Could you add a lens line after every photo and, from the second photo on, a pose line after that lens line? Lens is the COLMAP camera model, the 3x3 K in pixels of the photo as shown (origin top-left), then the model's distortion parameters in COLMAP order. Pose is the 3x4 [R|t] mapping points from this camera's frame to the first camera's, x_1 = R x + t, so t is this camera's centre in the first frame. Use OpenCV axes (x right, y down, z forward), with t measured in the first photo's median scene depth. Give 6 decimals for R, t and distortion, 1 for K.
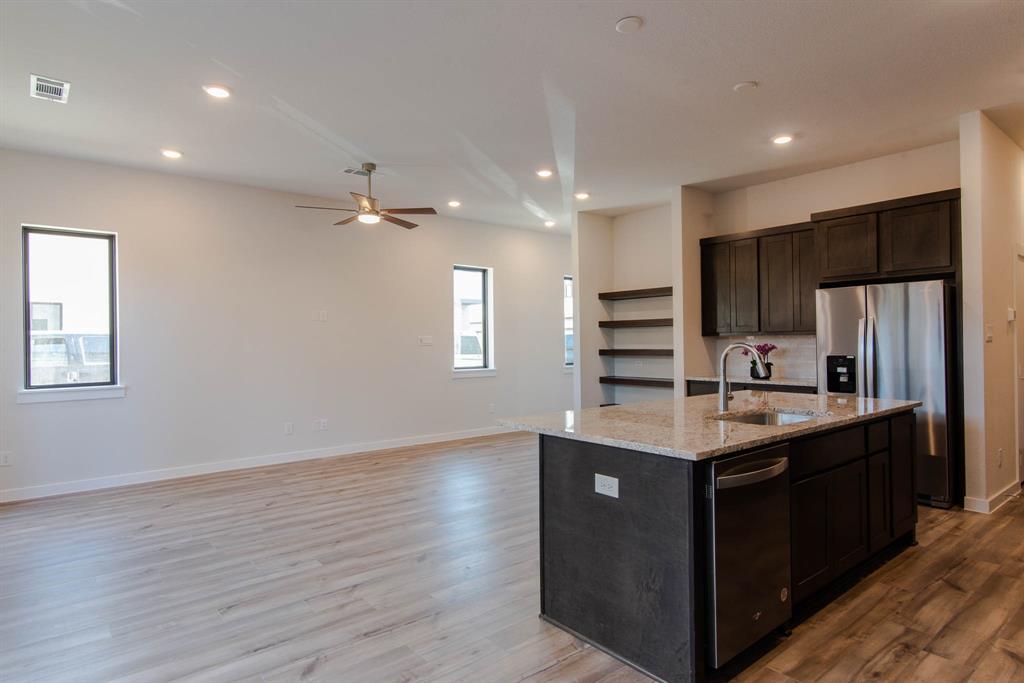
lens RADIAL K [[576.6, 0, 512.0], [0, 576.6, 341.5], [0, 0, 1]] dist [0.010295, 0.000144]
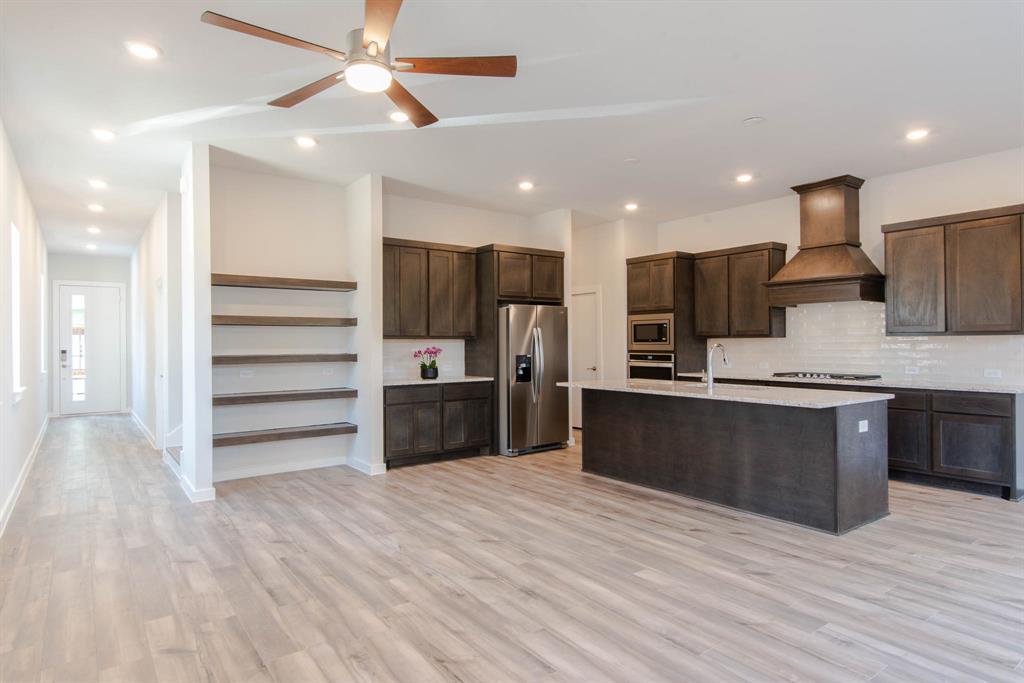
lens RADIAL K [[576.6, 0, 512.0], [0, 576.6, 341.5], [0, 0, 1]] dist [0.010295, 0.000144]
pose [[0.054331, 0.011781, 0.998453, -0.849469], [0.001792, 0.999928, -0.011895, 0.009534], [-0.998521, 0.002436, 0.054306, 1.031406]]
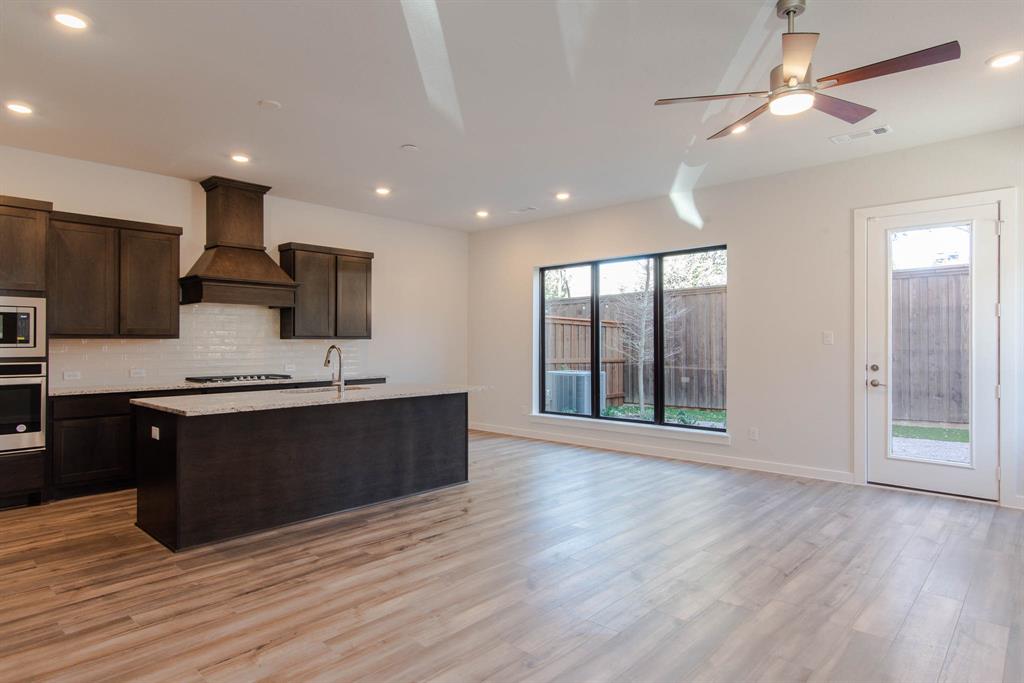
lens RADIAL K [[576.6, 0, 512.0], [0, 576.6, 341.5], [0, 0, 1]] dist [0.010295, 0.000144]
pose [[-0.992311, 0.011892, -0.123195, 0.086083], [0.012568, 0.999910, -0.004710, 0.004233], [0.123128, -0.006222, -0.992371, 1.787044]]
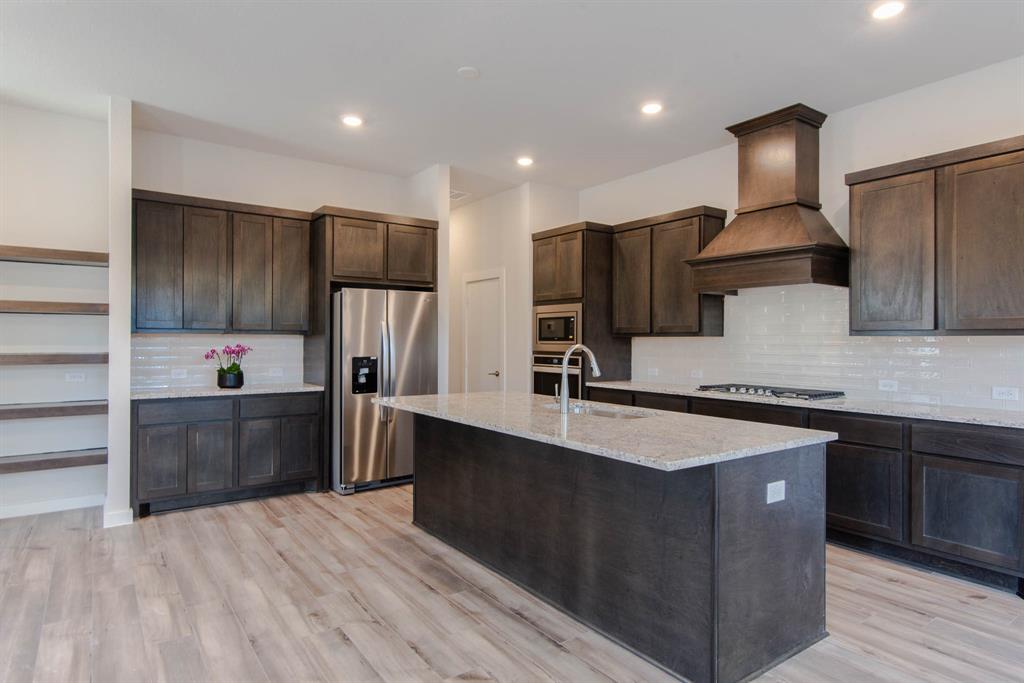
lens RADIAL K [[574.8, 0, 512.0], [0, 574.8, 341.5], [0, 0, 1]] dist [0.005718, 0.000151]
pose [[0.069742, 0.008392, 0.997530, -0.442070], [-0.008145, 0.999936, -0.007843, 0.004024], [-0.997532, -0.007578, 0.069806, 0.731186]]
